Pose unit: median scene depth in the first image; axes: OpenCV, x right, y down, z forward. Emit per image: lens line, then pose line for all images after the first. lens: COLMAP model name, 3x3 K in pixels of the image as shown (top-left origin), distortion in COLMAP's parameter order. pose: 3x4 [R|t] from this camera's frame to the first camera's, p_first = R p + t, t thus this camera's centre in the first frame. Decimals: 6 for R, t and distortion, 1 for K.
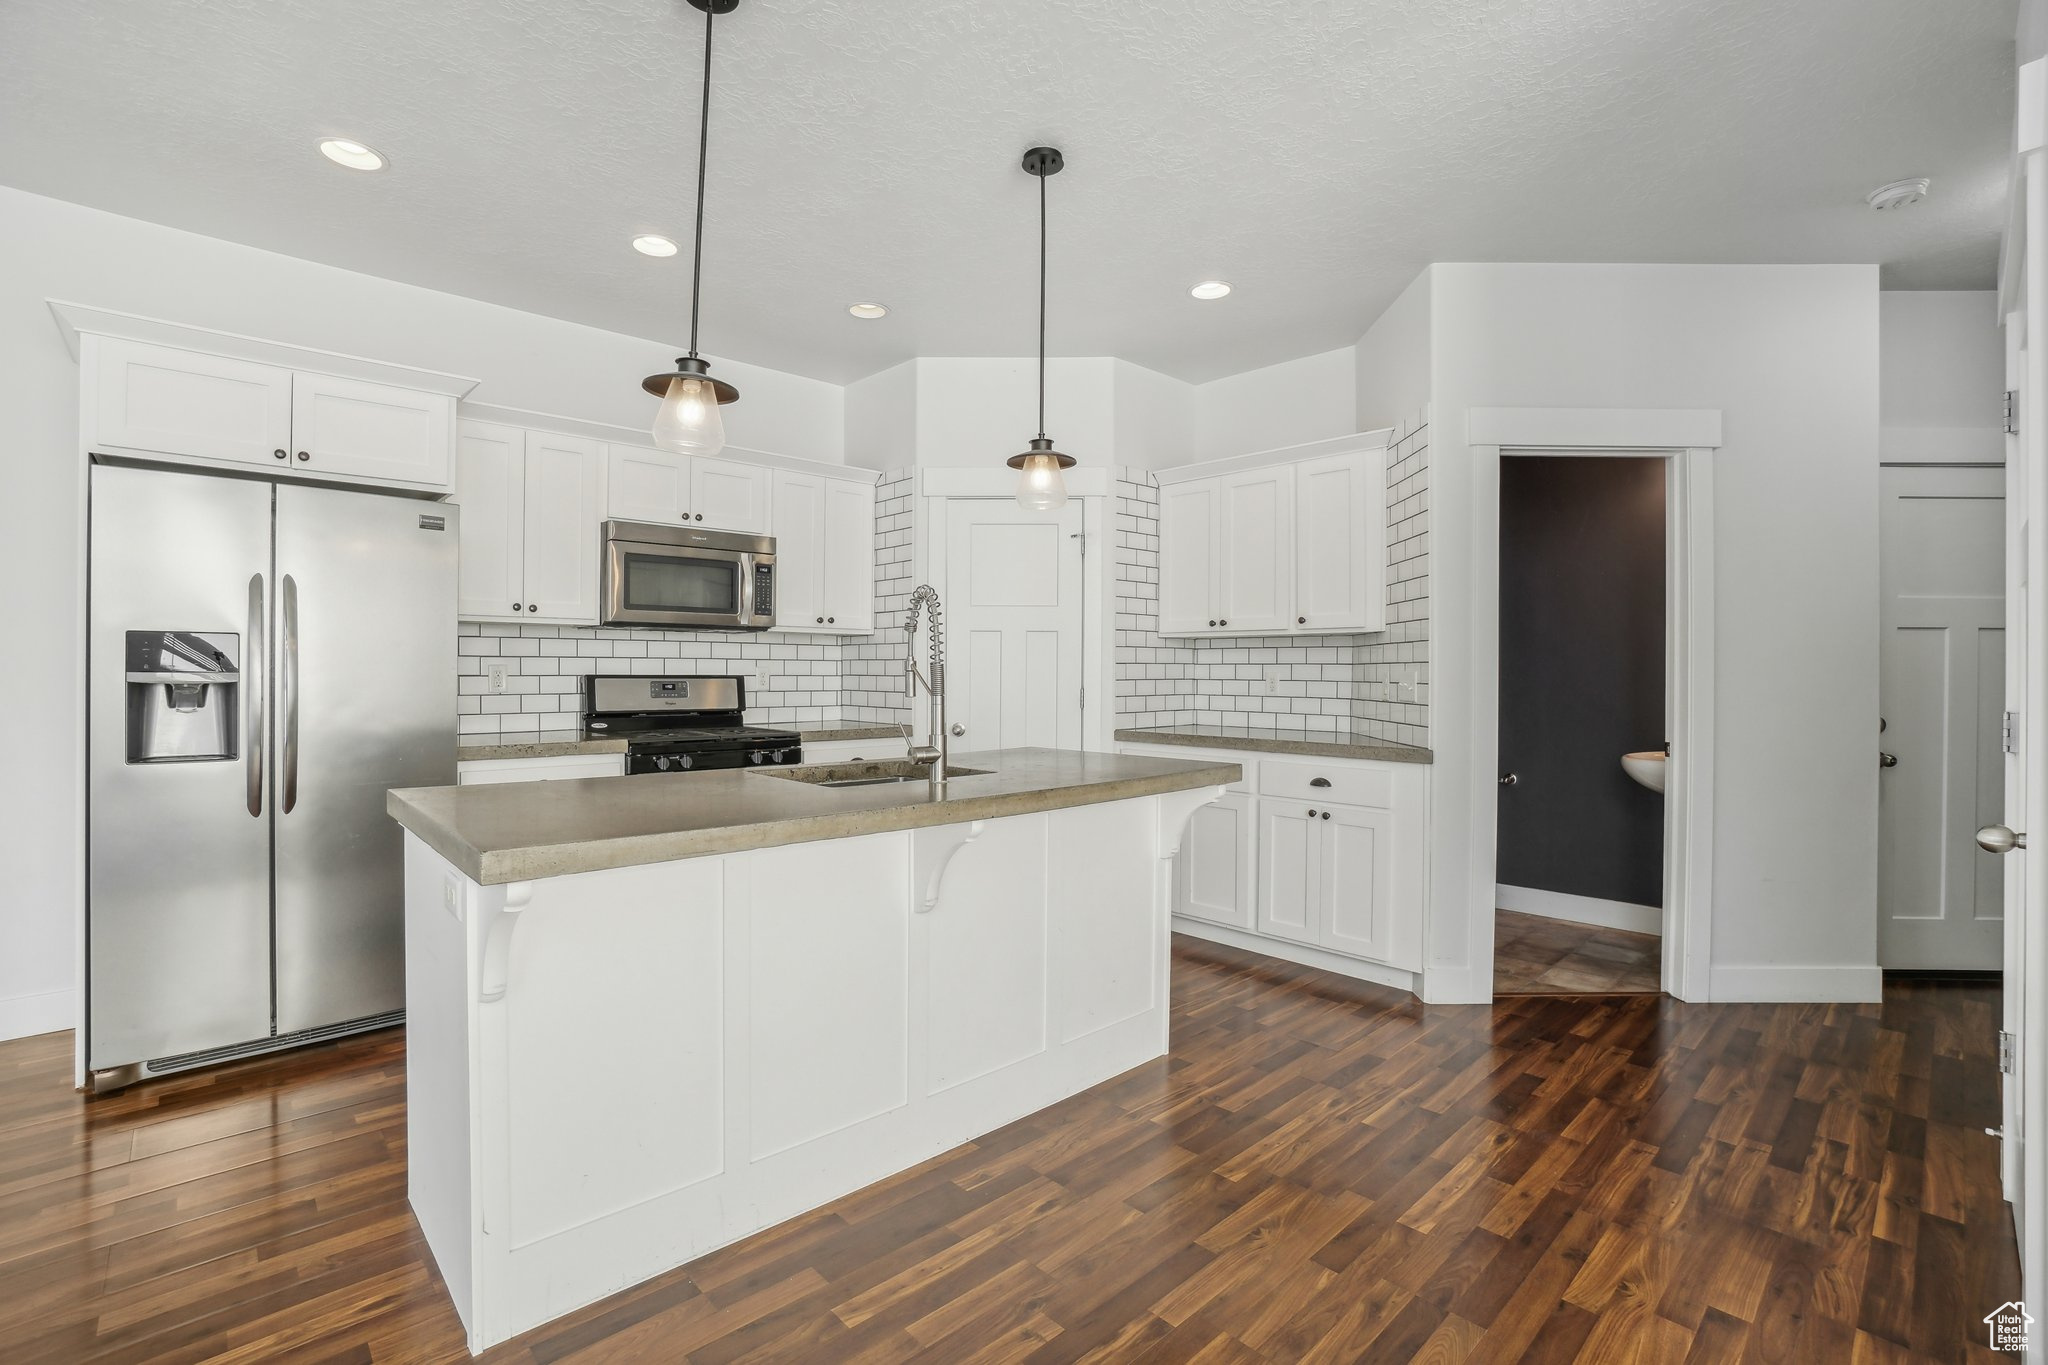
lens RADIAL K [[925.6, 0, 993.0], [0, 925.6, 674.5], [0, 0, 1]] dist [-0.069481, 0.026780]
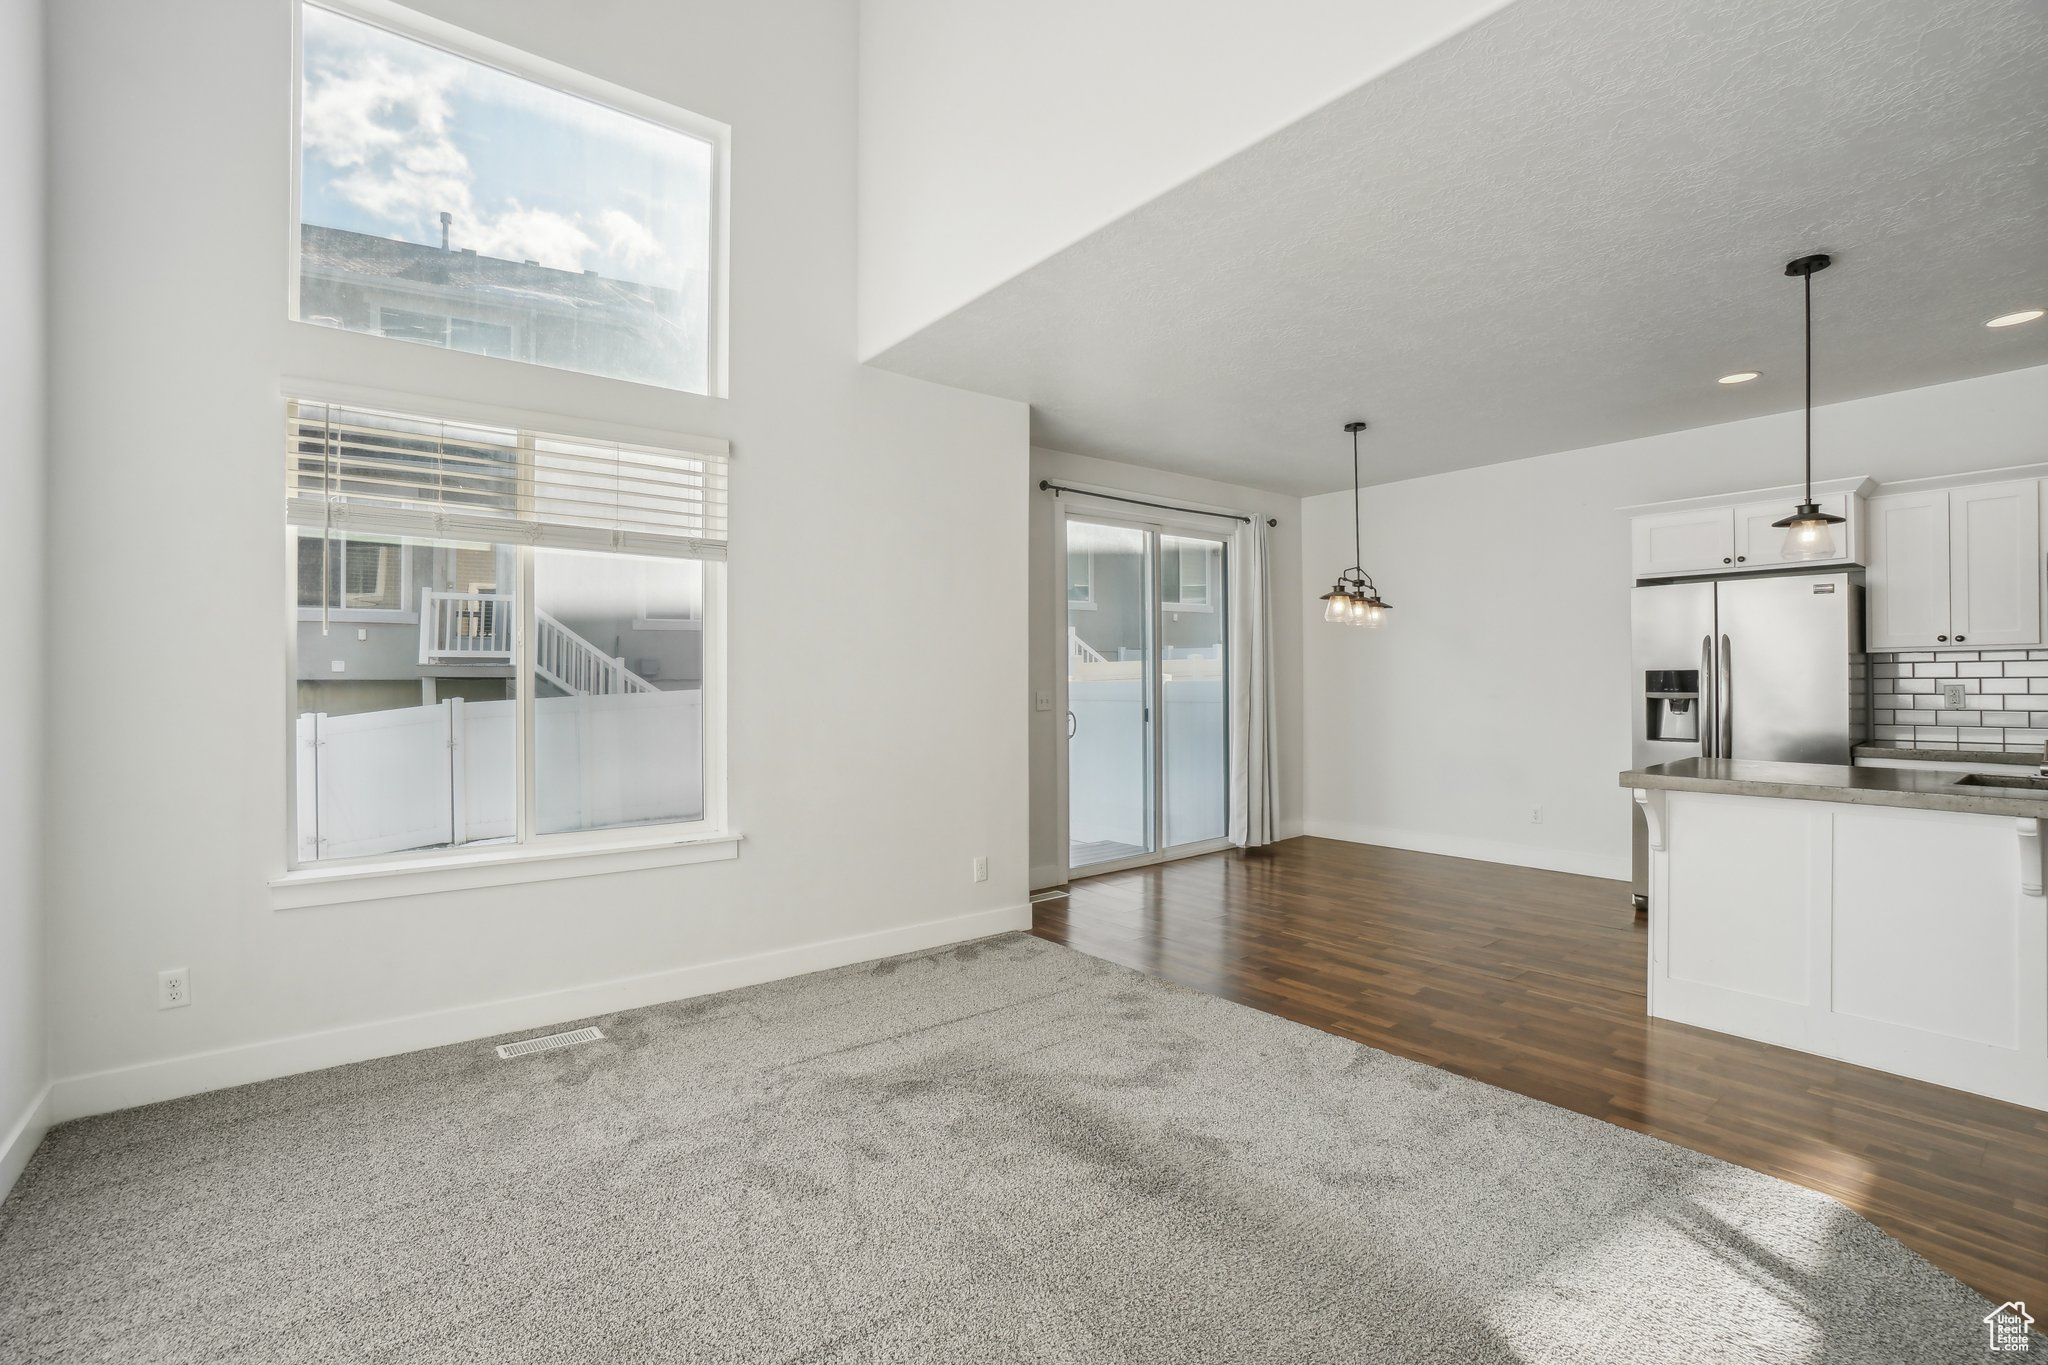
lens RADIAL K [[925.6, 0, 993.0], [0, 925.6, 674.5], [0, 0, 1]] dist [-0.069481, 0.026780]
pose [[-0.094419, -0.010847, -0.995473, 0.676171], [0.002149, 0.999936, -0.011100, -0.013696], [0.995530, -0.003187, -0.094390, -0.147325]]
